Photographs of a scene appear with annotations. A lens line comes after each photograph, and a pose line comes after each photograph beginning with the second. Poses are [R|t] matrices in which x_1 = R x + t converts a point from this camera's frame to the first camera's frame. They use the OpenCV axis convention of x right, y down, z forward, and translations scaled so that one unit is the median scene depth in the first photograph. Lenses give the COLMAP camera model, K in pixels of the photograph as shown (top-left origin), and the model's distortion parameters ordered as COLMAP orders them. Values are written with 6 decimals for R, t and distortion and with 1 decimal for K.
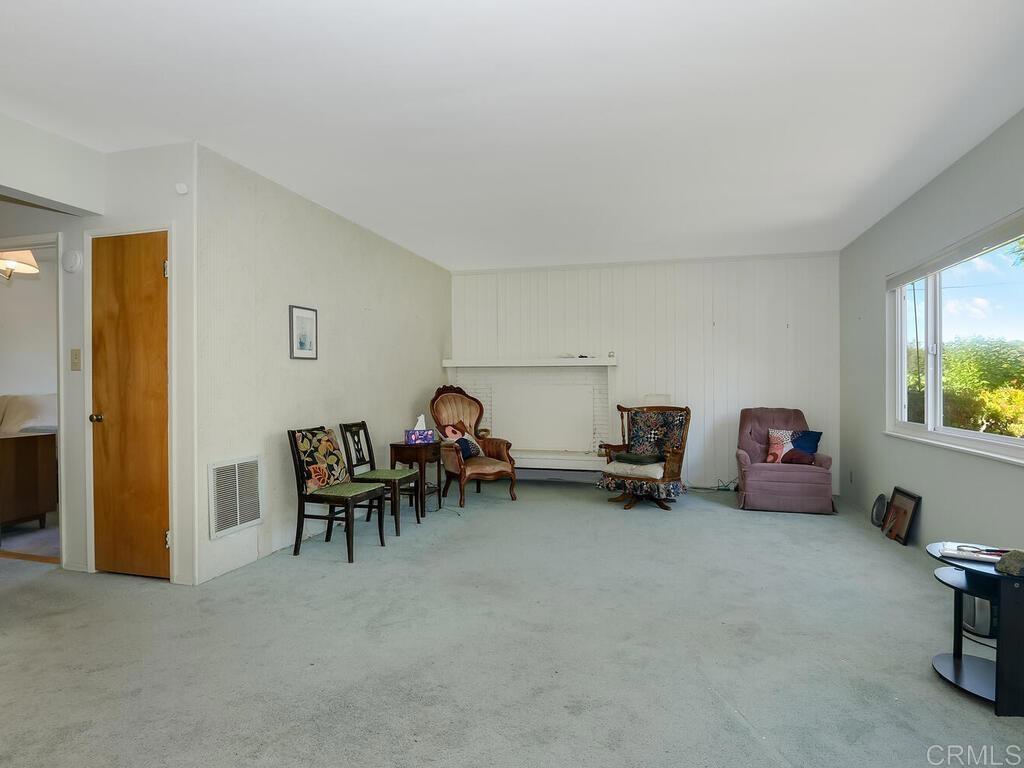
lens RADIAL K [[612.6, 0, 511.7], [0, 612.6, 384.2], [0, 0, 1]] dist [-0.004584, 0.000939]
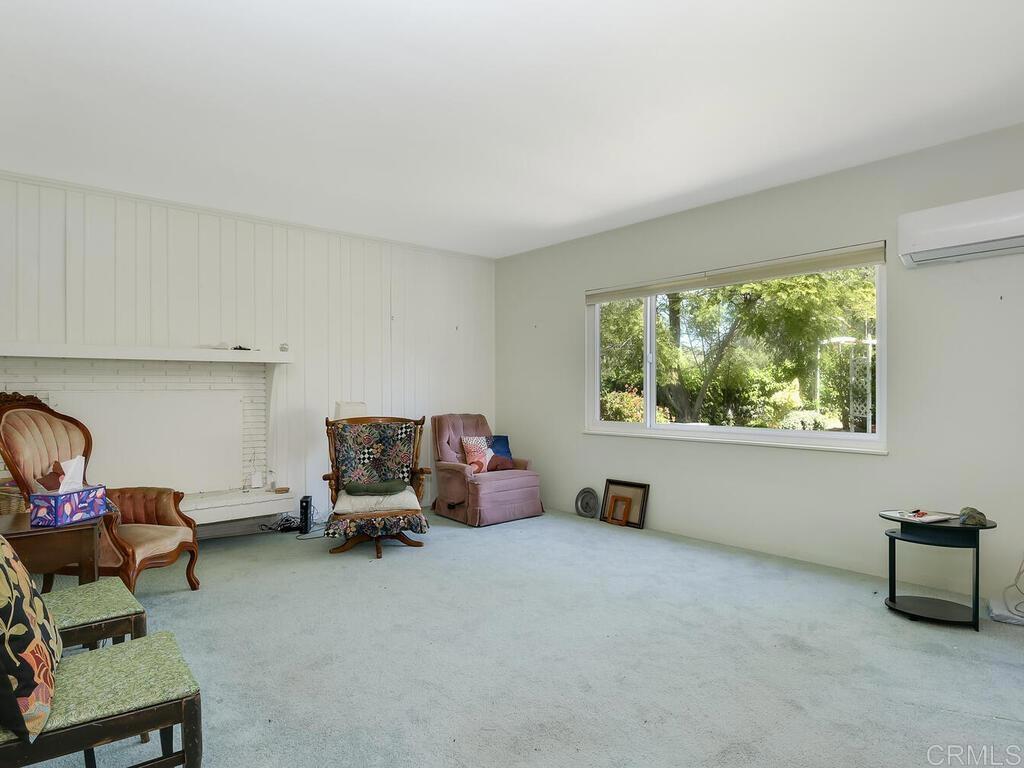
lens RADIAL K [[612.6, 0, 511.9], [0, 612.6, 385.6], [0, 0, 1]] dist [-0.004584, 0.000939]
pose [[0.526254, 0.001932, 0.850325, -0.336366], [0.003488, 0.999984, -0.004431, -0.000322], [-0.850320, 0.005298, 0.526239, 0.440480]]
